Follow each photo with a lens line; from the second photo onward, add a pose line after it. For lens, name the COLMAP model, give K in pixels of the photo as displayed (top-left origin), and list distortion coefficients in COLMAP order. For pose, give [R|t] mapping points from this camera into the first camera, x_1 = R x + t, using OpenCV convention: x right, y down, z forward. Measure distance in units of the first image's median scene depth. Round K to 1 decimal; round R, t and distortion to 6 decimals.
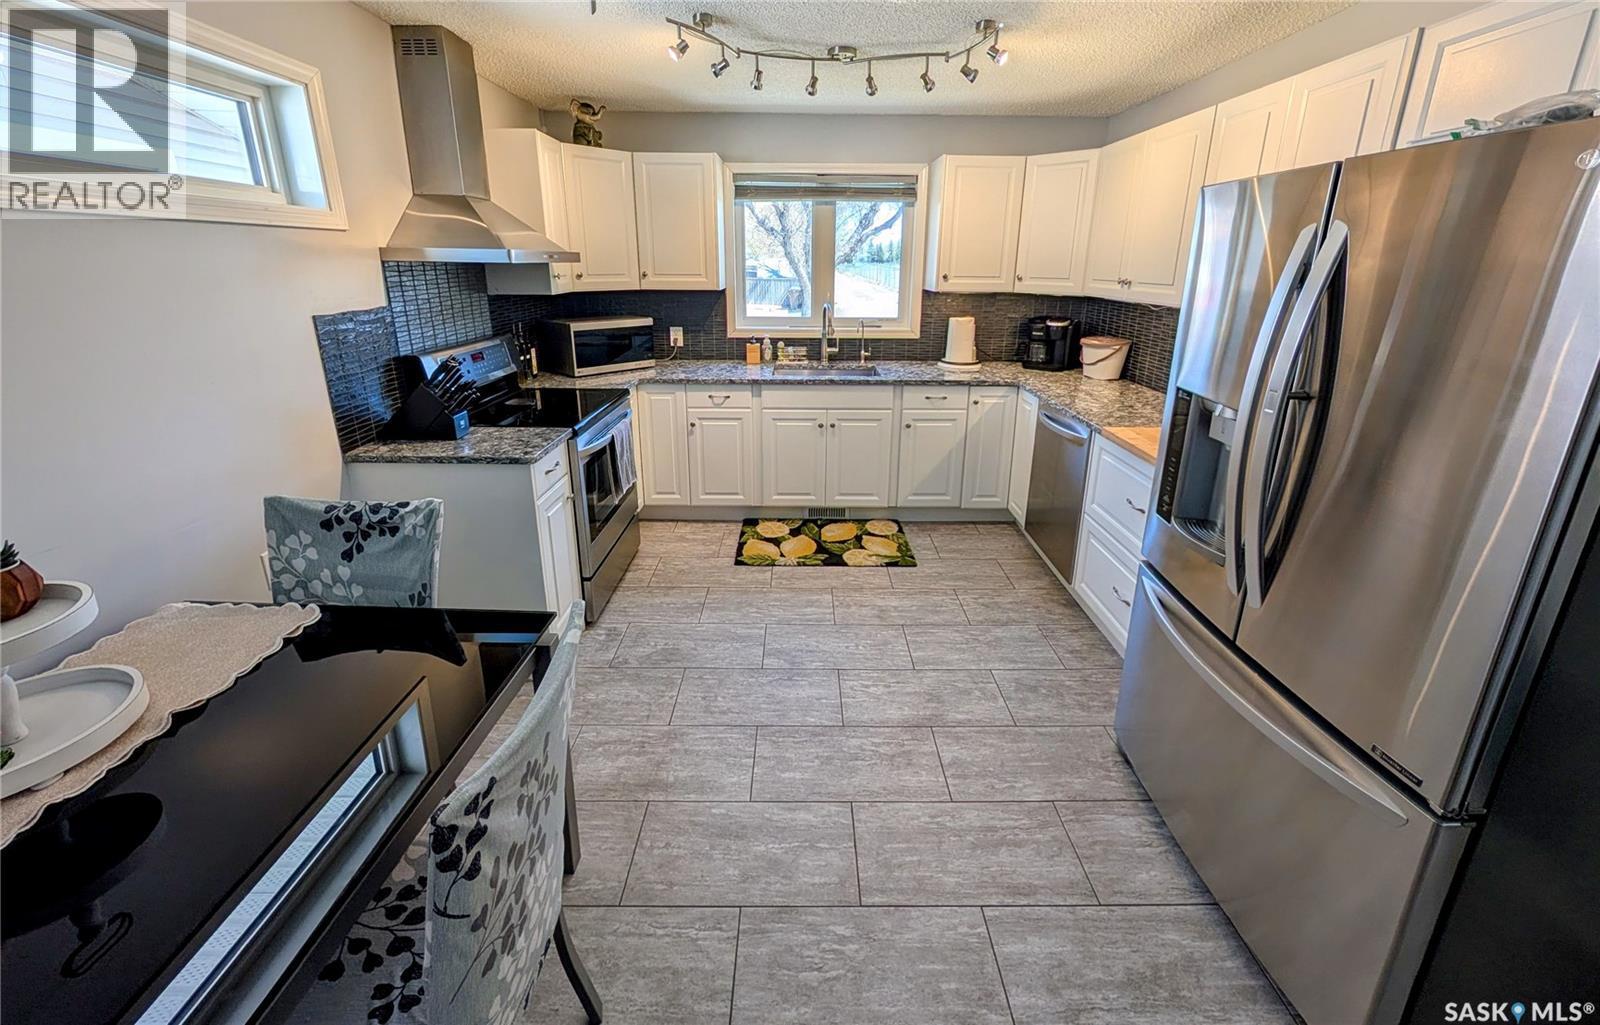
lens RADIAL K [[605.7, 0, 805.5], [0, 605.7, 424.3], [0, 0, 1]] dist [0.000071, -0.000076]
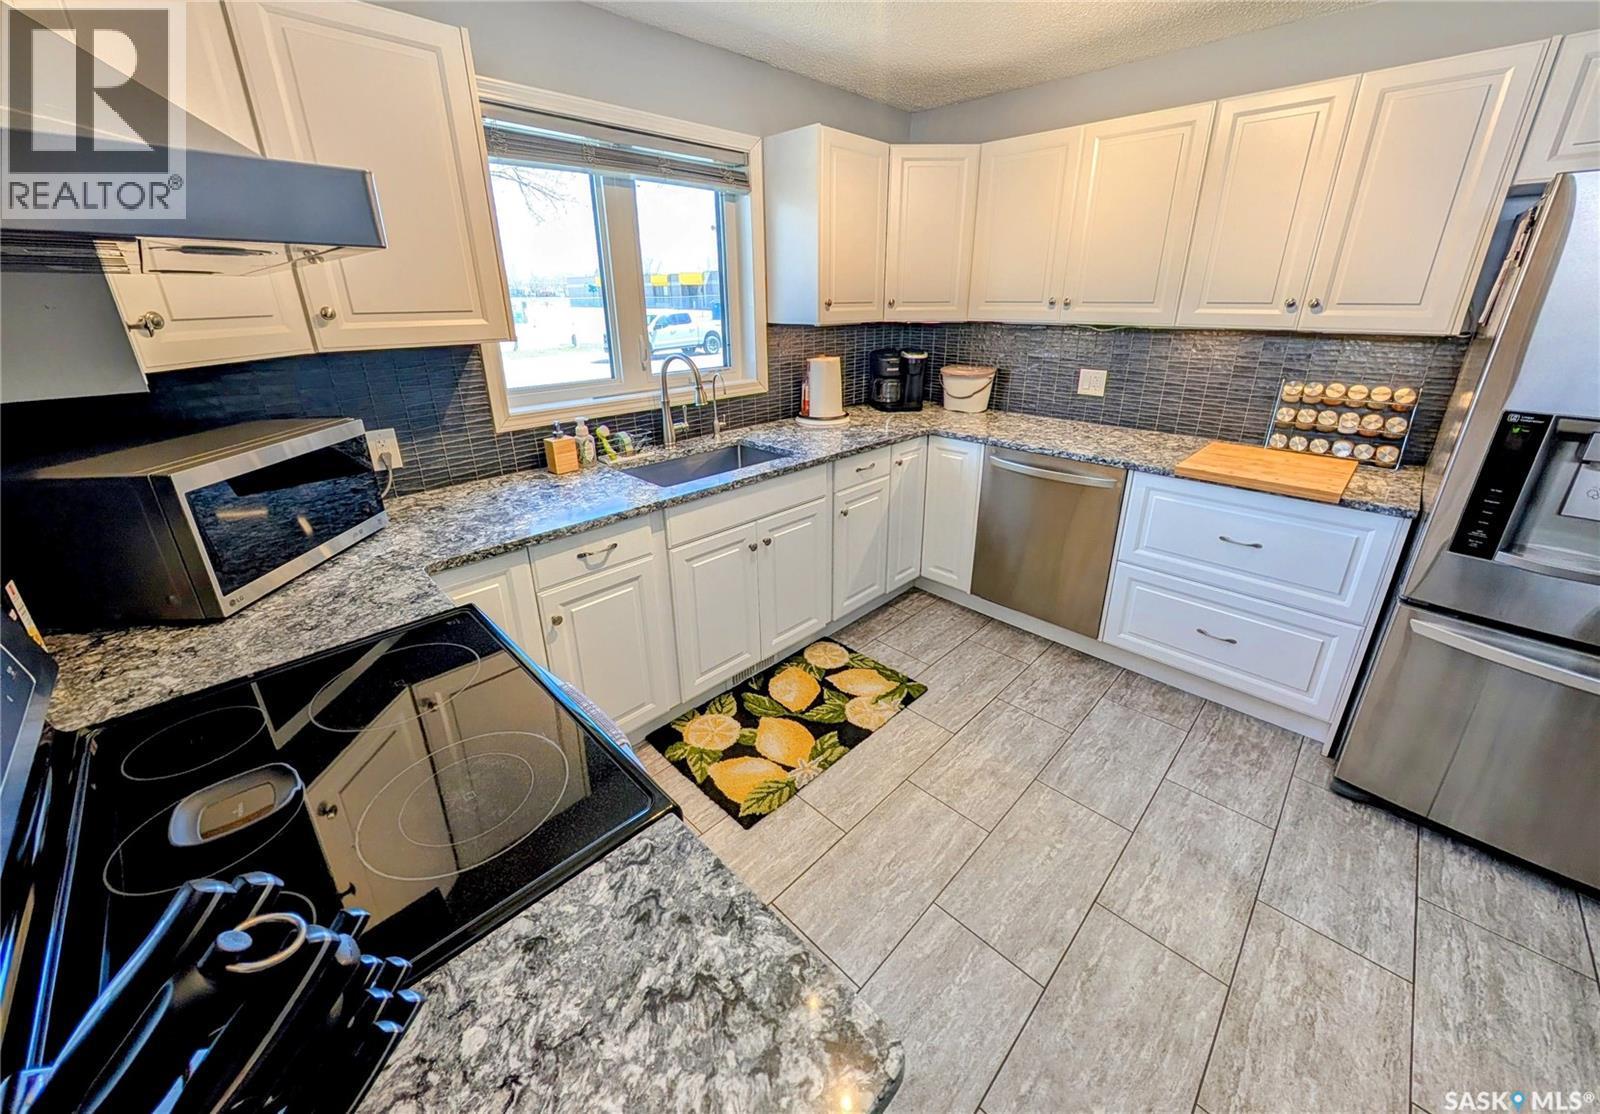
lens RADIAL K [[606.5, 0, 805.4], [0, 606.5, 512.4], [0, 0, 1]] dist [-0.000120, -0.000052]
pose [[0.704692, -0.251563, 0.663419, -0.348607], [0.196295, 0.967662, 0.158422, -0.122864], [-0.681819, 0.018587, 0.731285, 0.497681]]
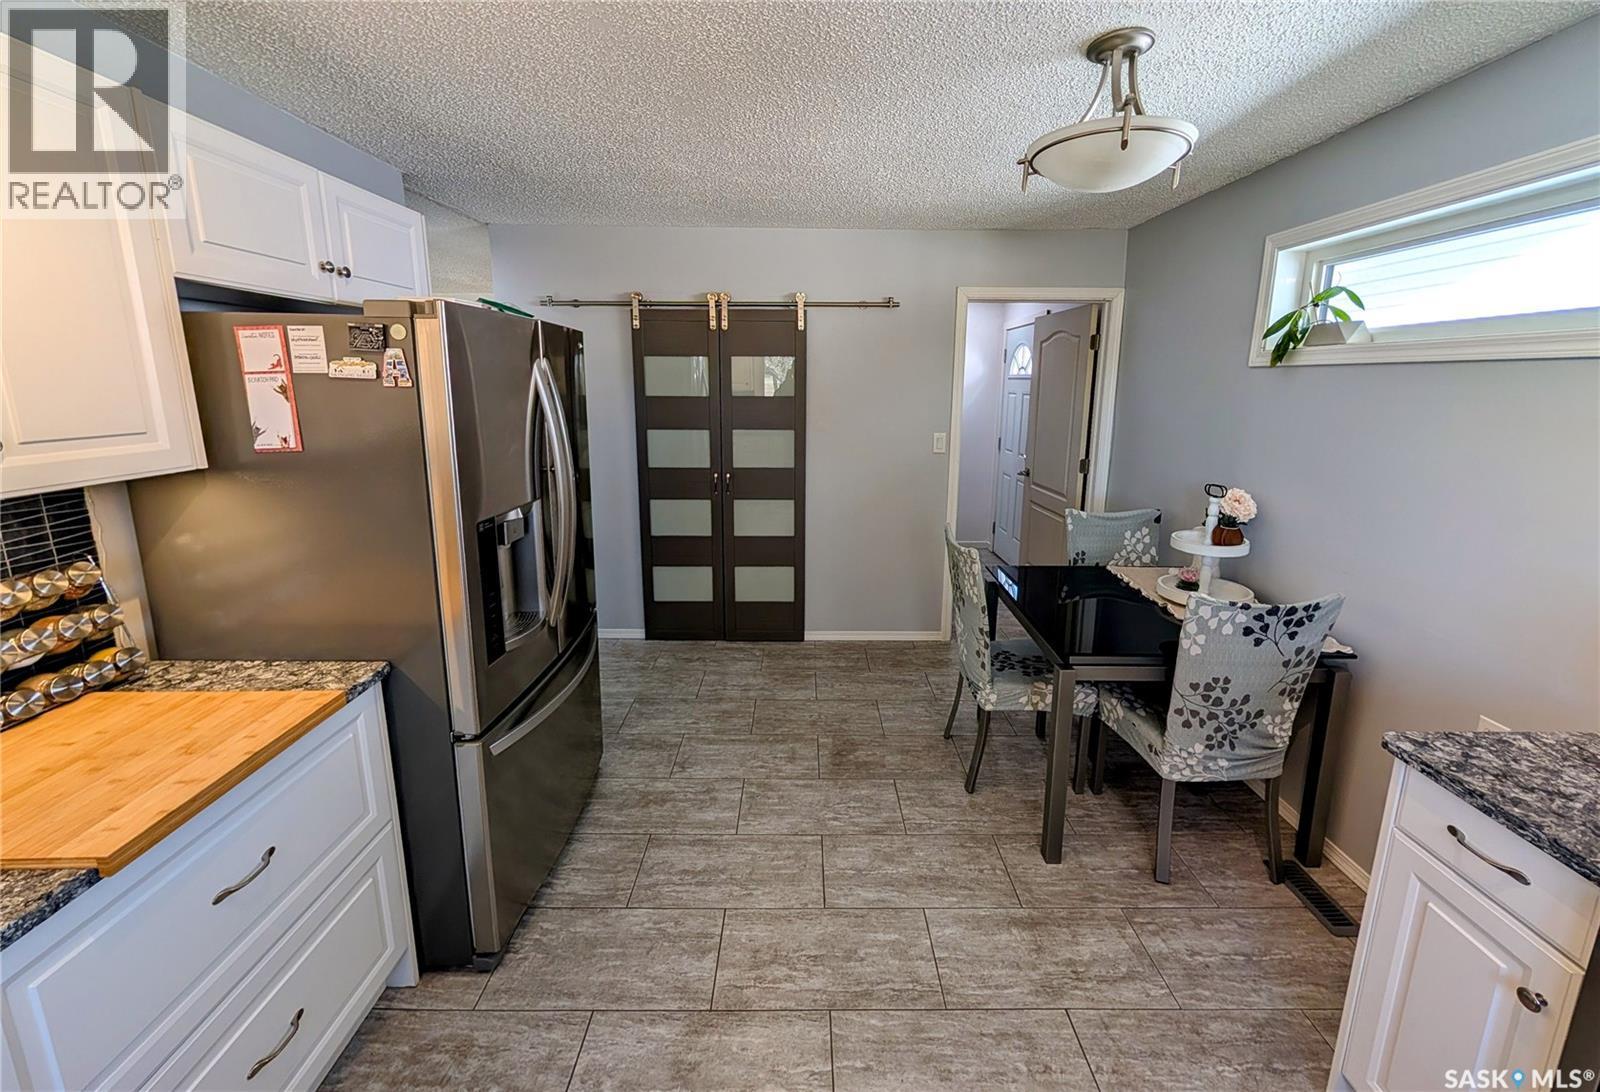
lens RADIAL K [[606.3, 0, 806.7], [0, 606.3, 491.1], [0, 0, 1]] dist [0.000188, 0.000281]
pose [[-0.999883, -0.015148, -0.001931, 0.061618], [-0.014488, 0.901025, 0.433524, -0.235186], [-0.004827, 0.433502, -0.901140, 0.842321]]
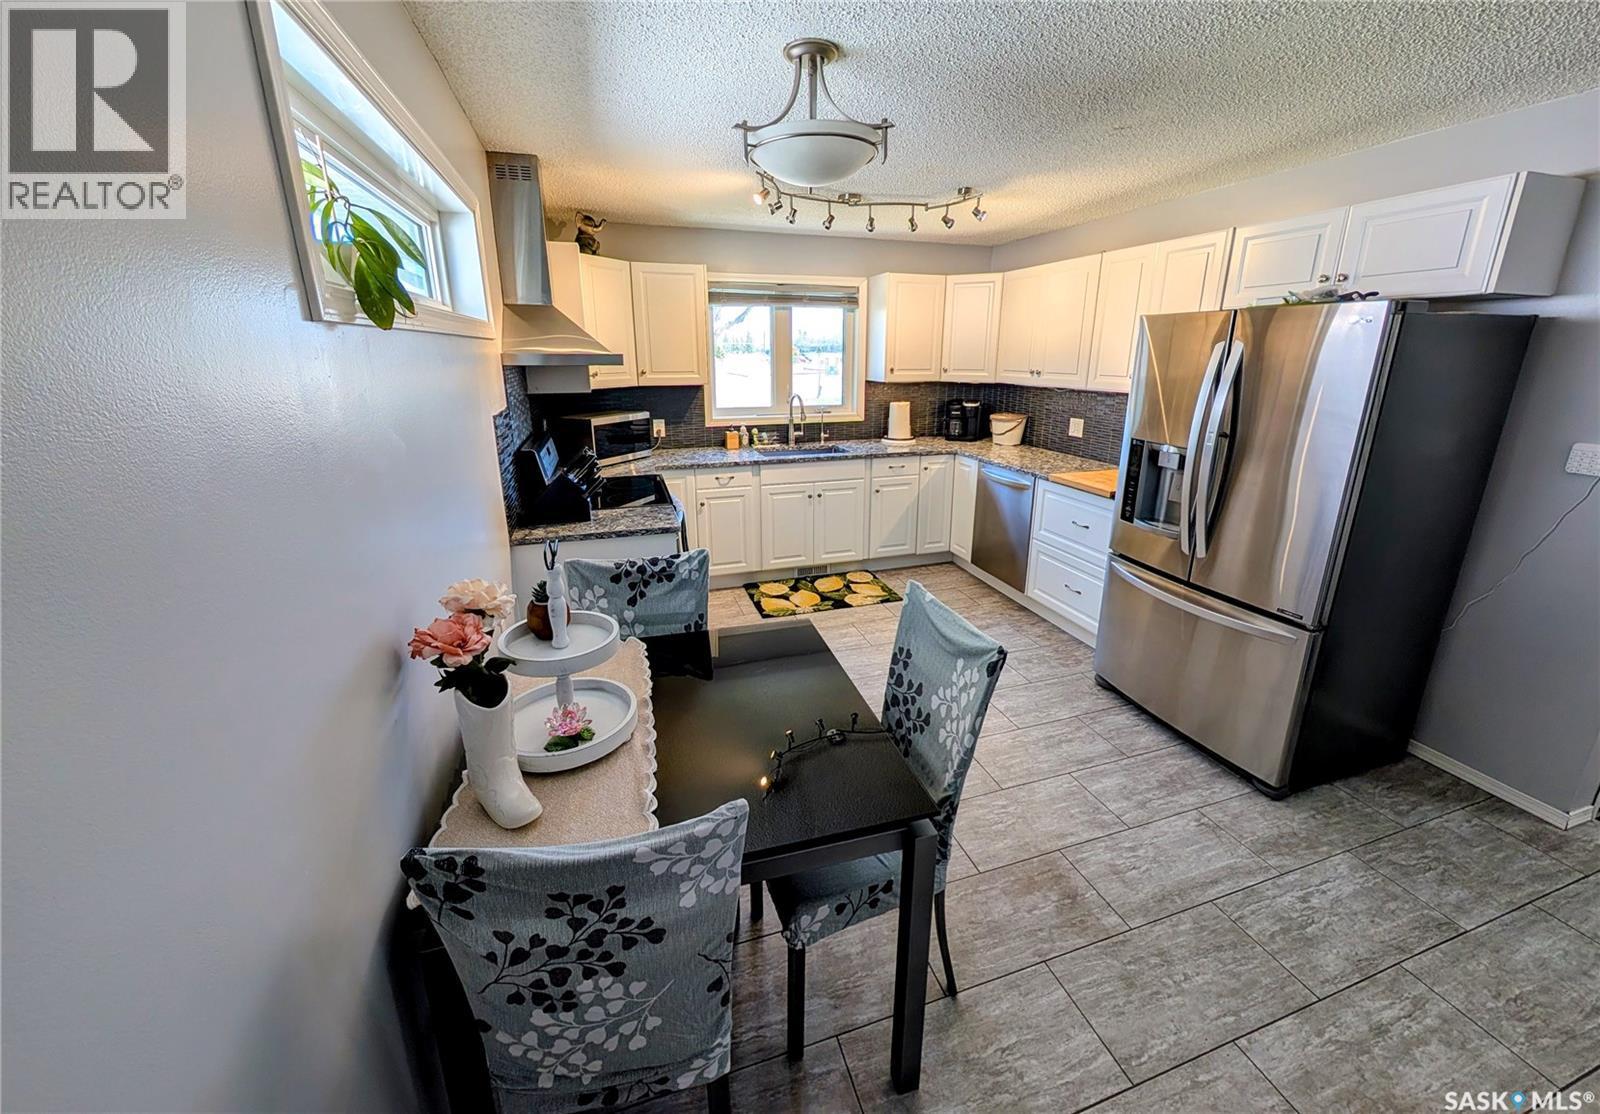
lens RADIAL K [[606.5, 0, 805.4], [0, 606.5, 512.4], [0, 0, 1]] dist [-0.000120, -0.000052]
pose [[0.953286, -0.084821, 0.289915, -0.331943], [0.085930, 0.996261, 0.008929, 0.022292], [-0.289588, 0.016401, 0.957011, -0.138497]]
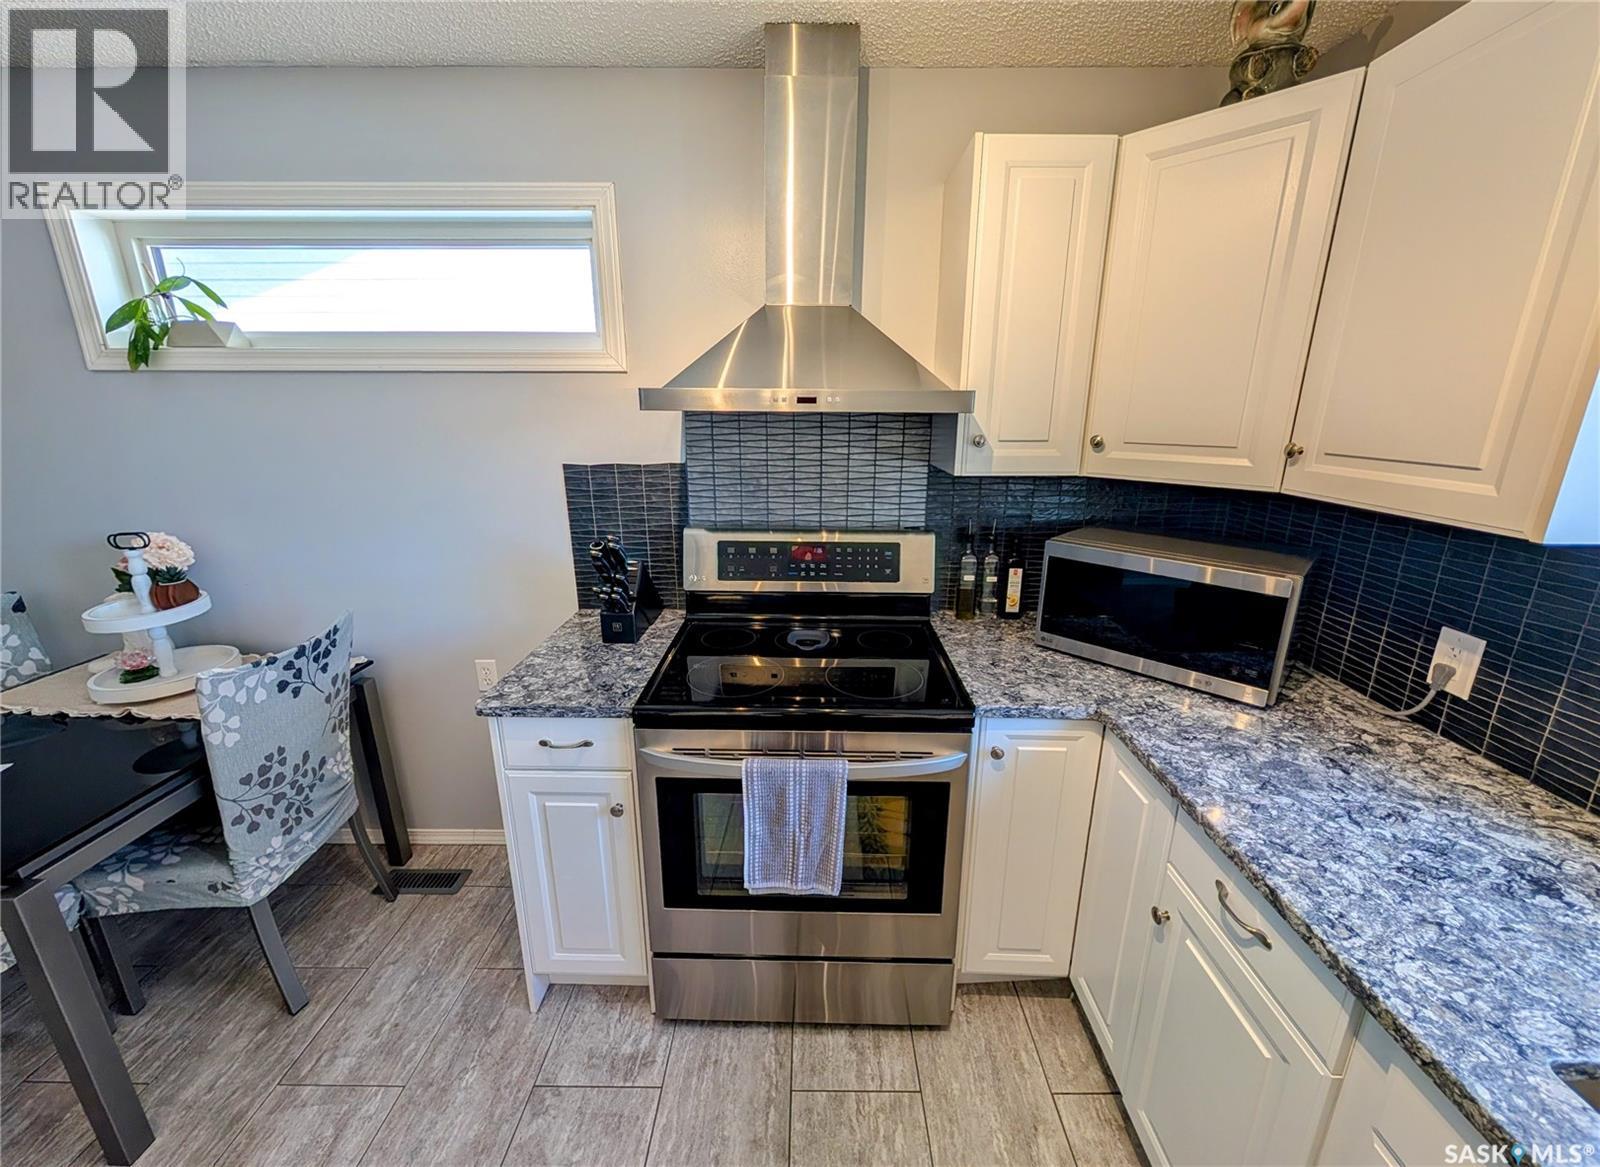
lens RADIAL K [[605.6, 0, 806.2], [0, 605.6, 567.0], [0, 0, 1]] dist [0.000139, -0.000016]
pose [[-0.016702, 0.251829, -0.967628, 0.082199], [-0.265751, 0.931835, 0.247101, -0.202133], [0.963897, 0.261276, 0.051360, 0.752667]]
